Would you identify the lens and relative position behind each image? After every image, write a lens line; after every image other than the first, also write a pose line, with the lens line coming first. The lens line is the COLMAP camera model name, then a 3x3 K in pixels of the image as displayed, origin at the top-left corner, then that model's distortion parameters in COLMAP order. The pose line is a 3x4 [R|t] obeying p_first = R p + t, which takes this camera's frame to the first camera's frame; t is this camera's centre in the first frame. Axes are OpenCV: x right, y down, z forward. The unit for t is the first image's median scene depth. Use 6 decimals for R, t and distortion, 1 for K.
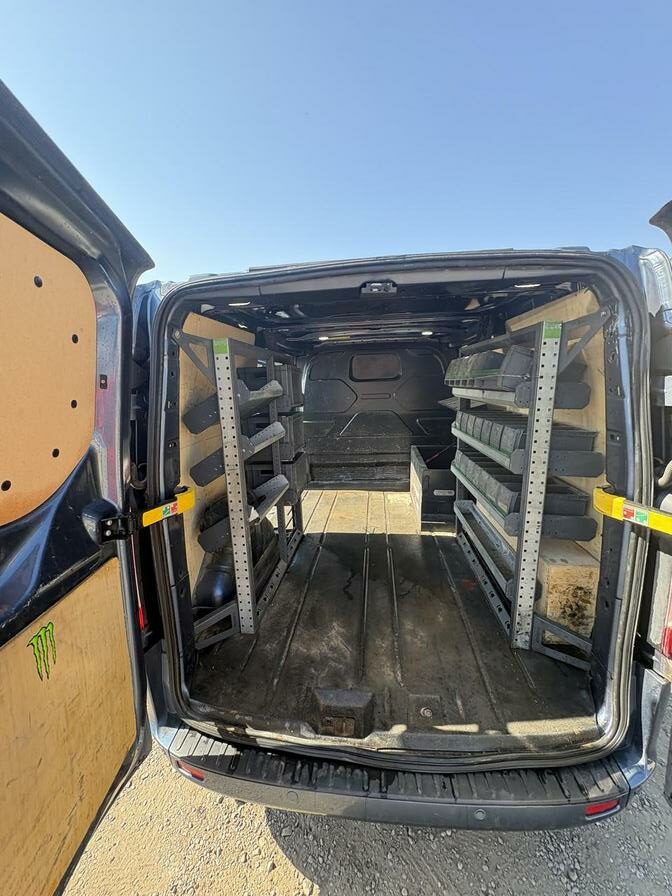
lens RADIAL K [[355.9, 0, 336.0], [0, 355.9, 448.0], [0, 0, 1]] dist [0.000329, -0.000046]
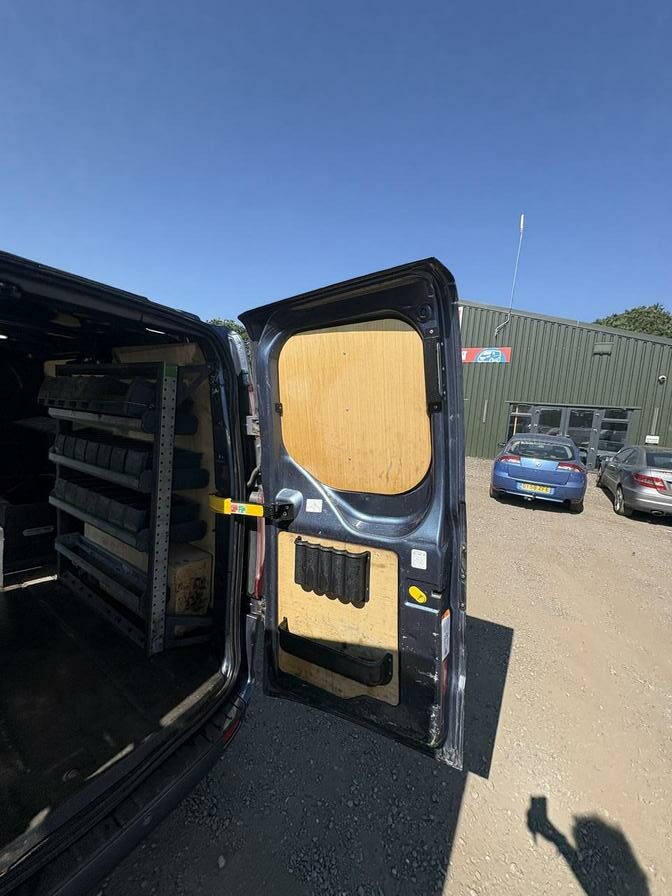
lens RADIAL K [[357.8, 0, 336.0], [0, 357.8, 448.0], [0, 0, 1]] dist [-0.000352, -0.000112]
pose [[0.475669, -0.012386, 0.879537, -0.188386], [0.070416, 0.997228, -0.024039, 0.002151], [-0.876802, 0.073368, 0.475222, -0.051820]]
